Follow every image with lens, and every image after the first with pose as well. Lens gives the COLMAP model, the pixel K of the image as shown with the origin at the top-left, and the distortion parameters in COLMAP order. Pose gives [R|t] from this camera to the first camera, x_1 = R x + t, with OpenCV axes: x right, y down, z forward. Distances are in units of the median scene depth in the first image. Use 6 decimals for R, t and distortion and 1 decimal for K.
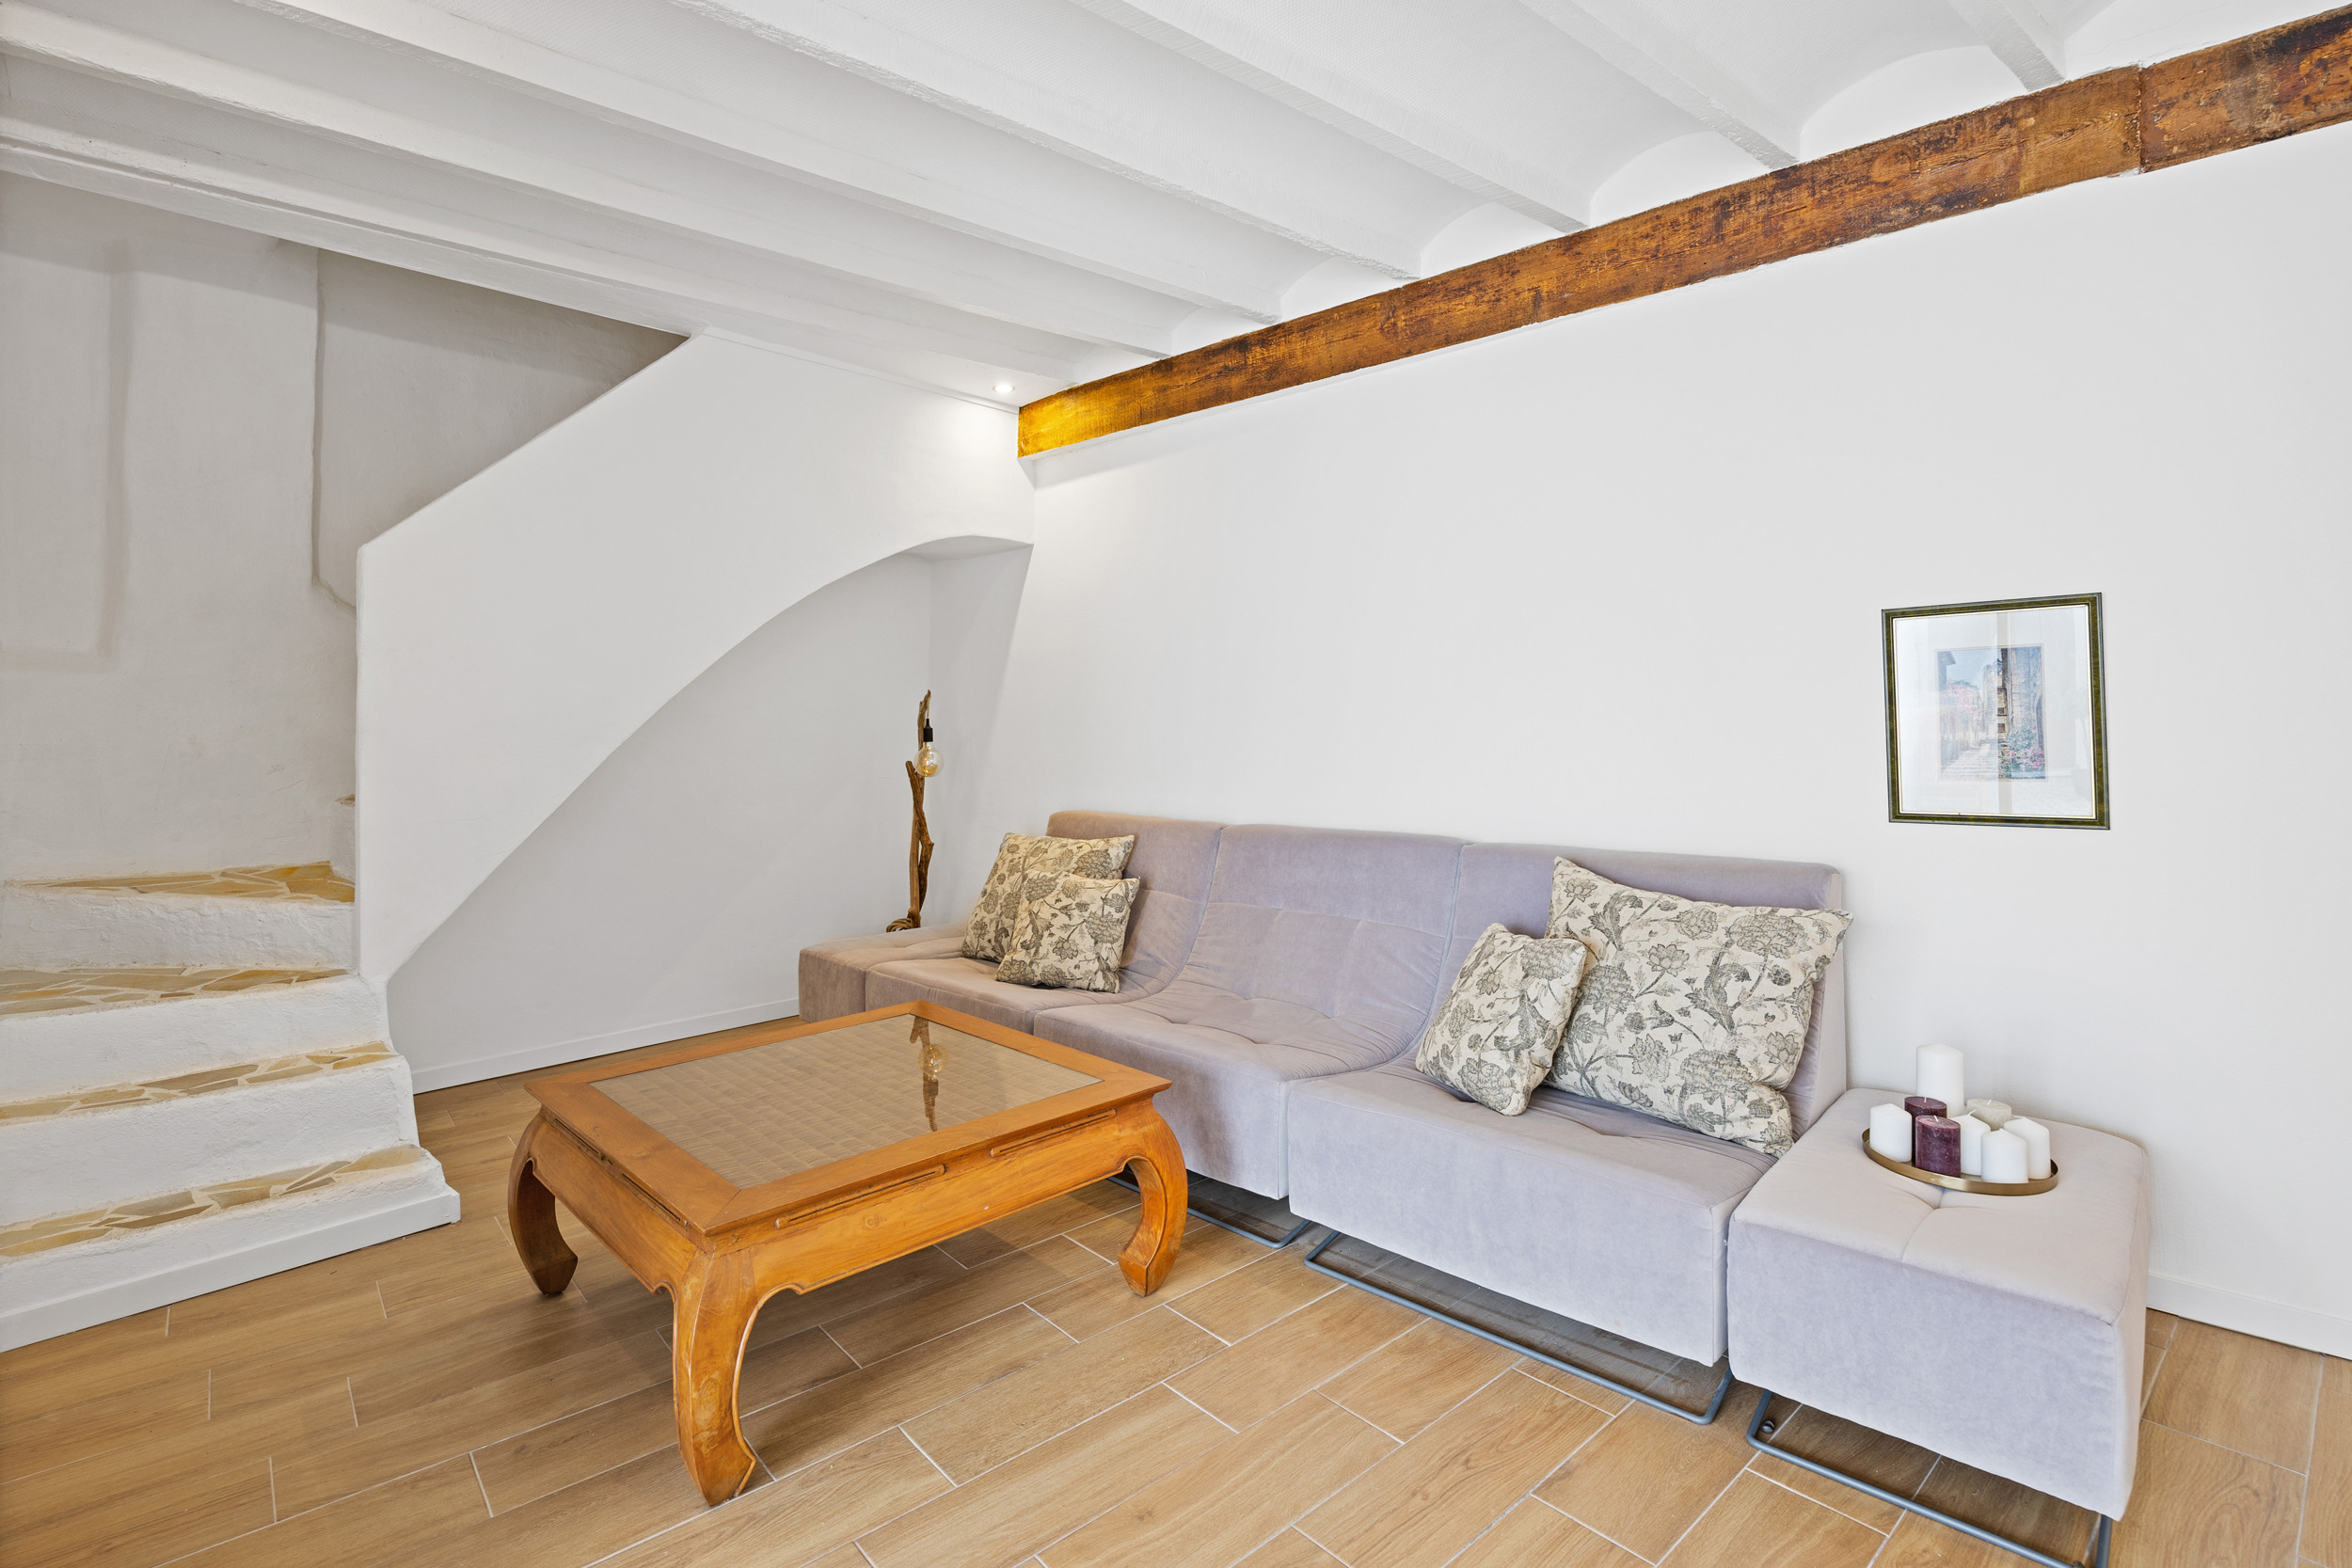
lens RADIAL K [[1084.1, 0, 1168.6], [0, 1084.1, 728.4], [0, 0, 1]] dist [-0.014468, 0.000397]
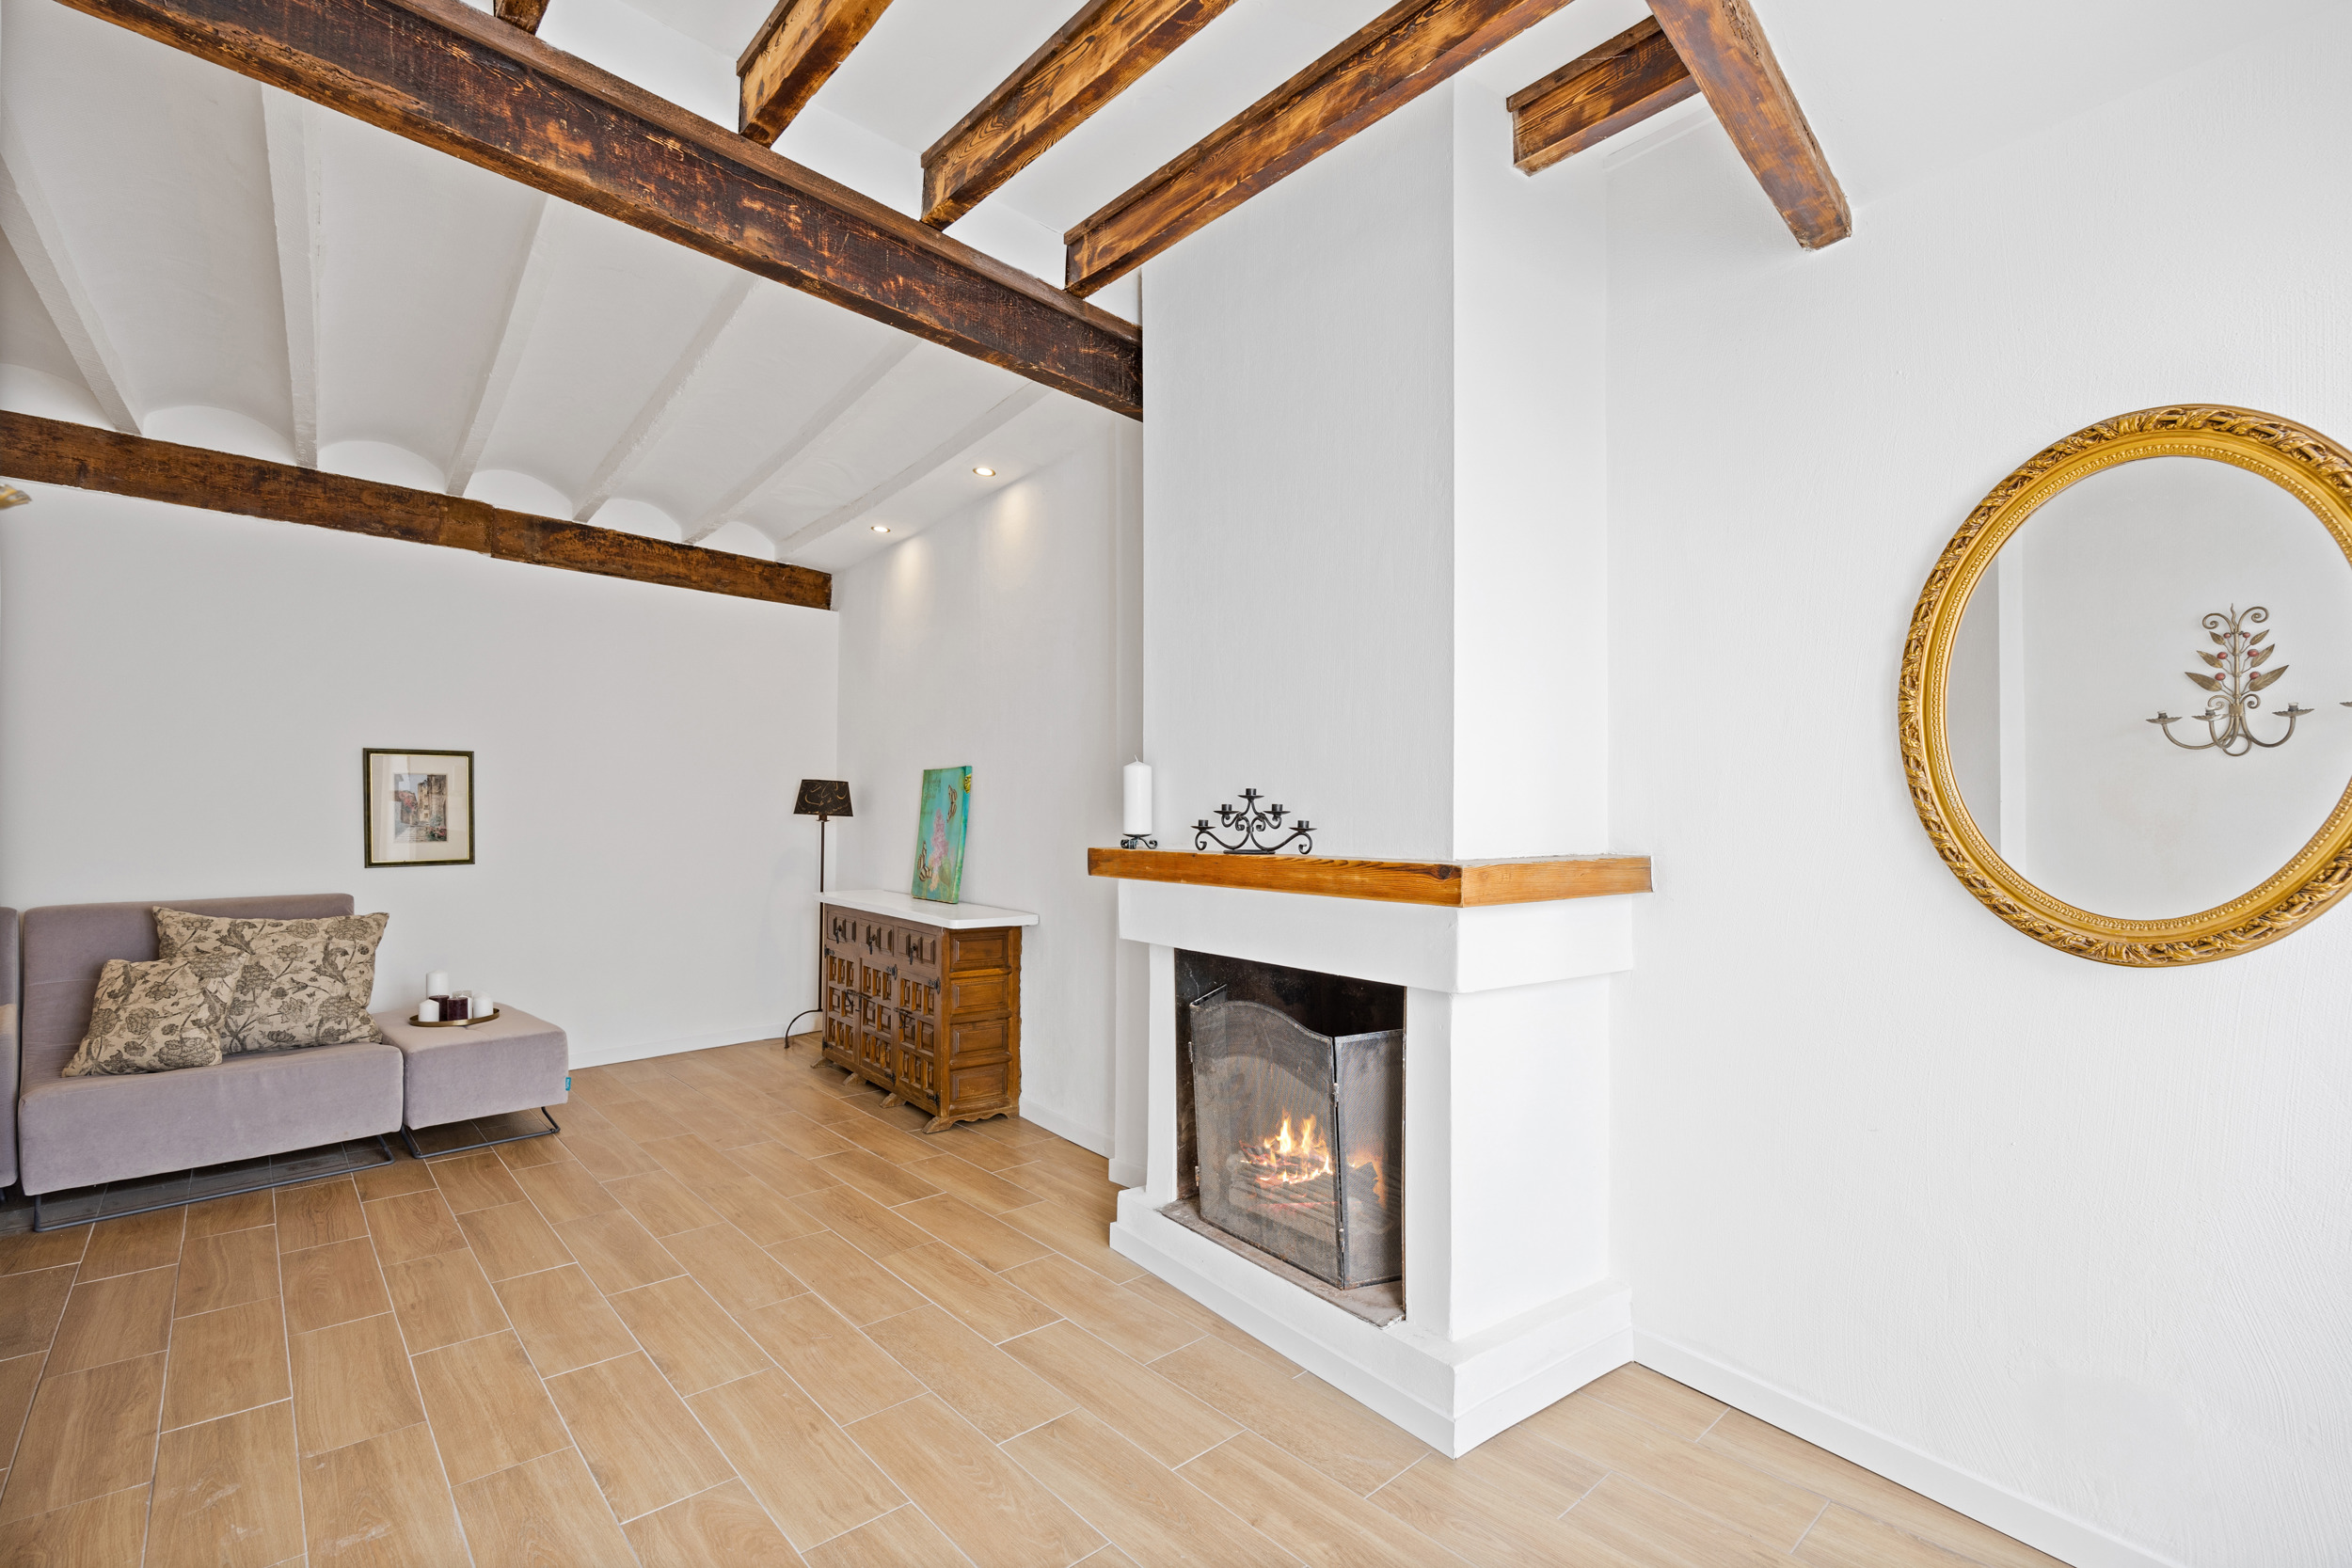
lens RADIAL K [[1053.5, 0, 1168.6], [0, 1053.5, 773.2], [0, 0, 1]] dist [-0.002561, 0.000096]
pose [[-0.016853, 0.048246, 0.998693, -1.202646], [-0.001696, 0.998832, -0.048281, 0.013145], [-0.999857, -0.002507, -0.016751, -0.323633]]
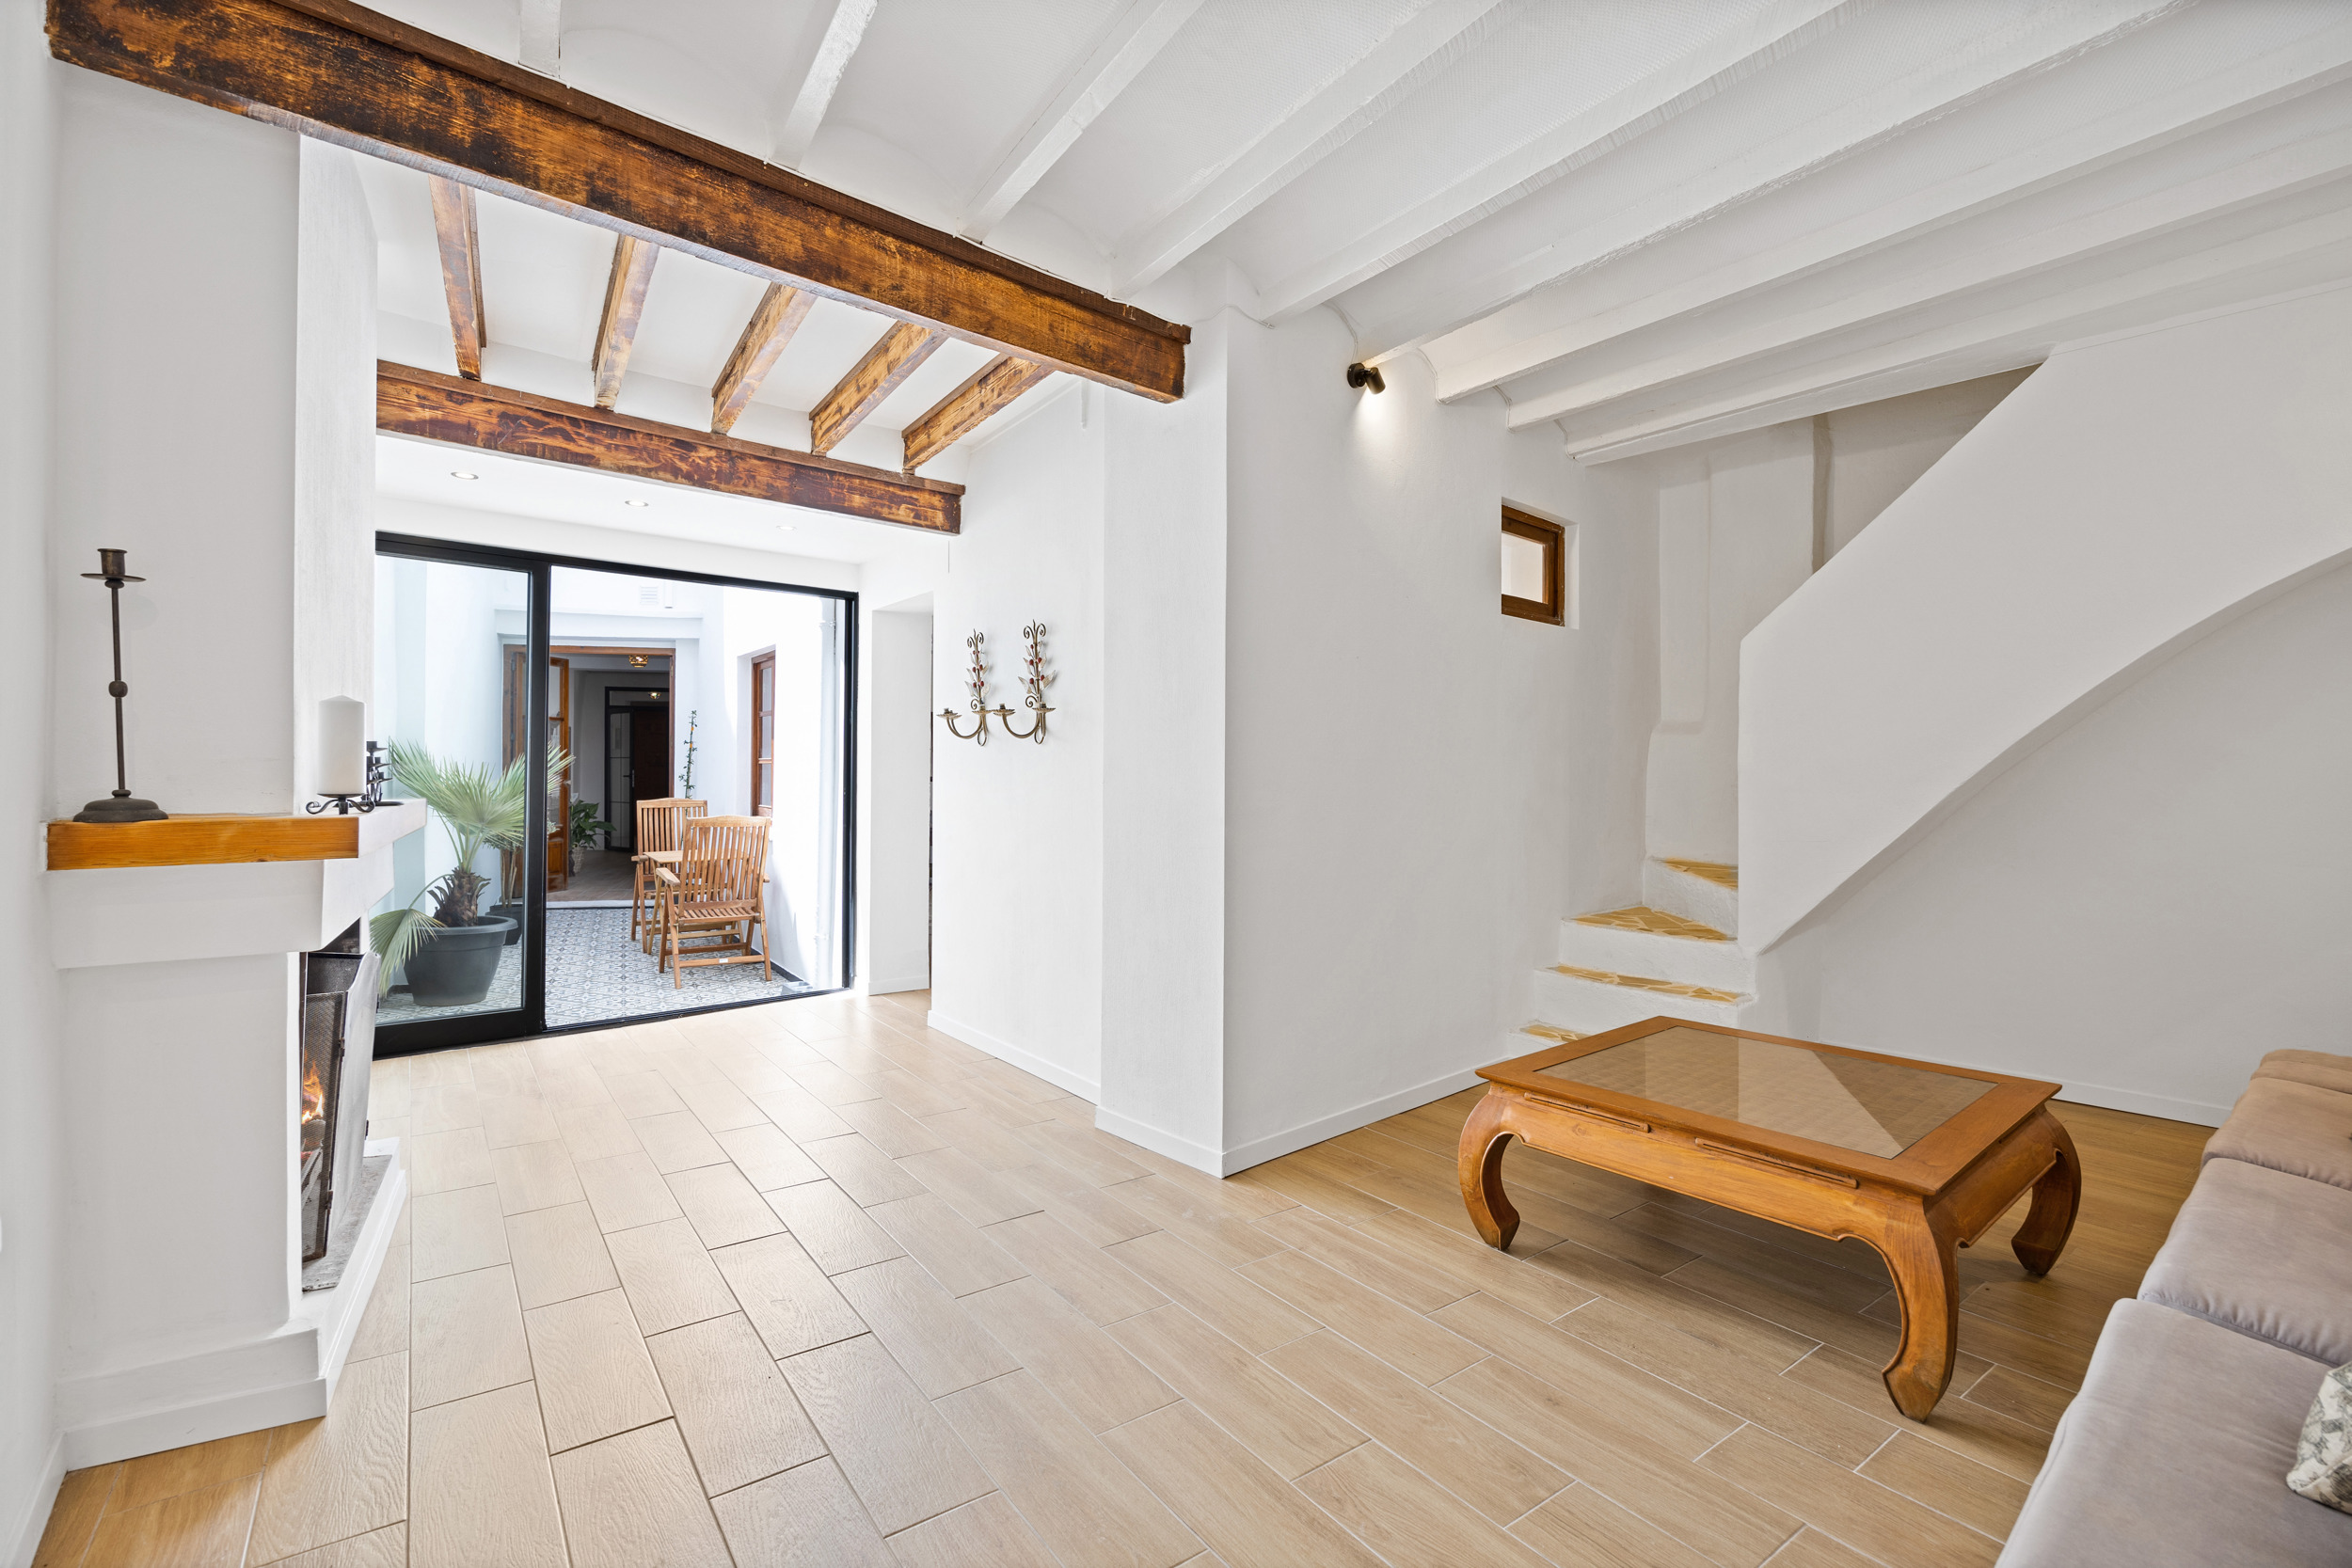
lens RADIAL K [[1053.5, 0, 1168.6], [0, 1053.5, 773.2], [0, 0, 1]] dist [-0.002561, 0.000096]
pose [[-0.089747, 0.009216, -0.995922, 0.881128], [0.005702, 0.999946, 0.008740, -0.013020], [0.995948, -0.004894, -0.089794, 0.473351]]
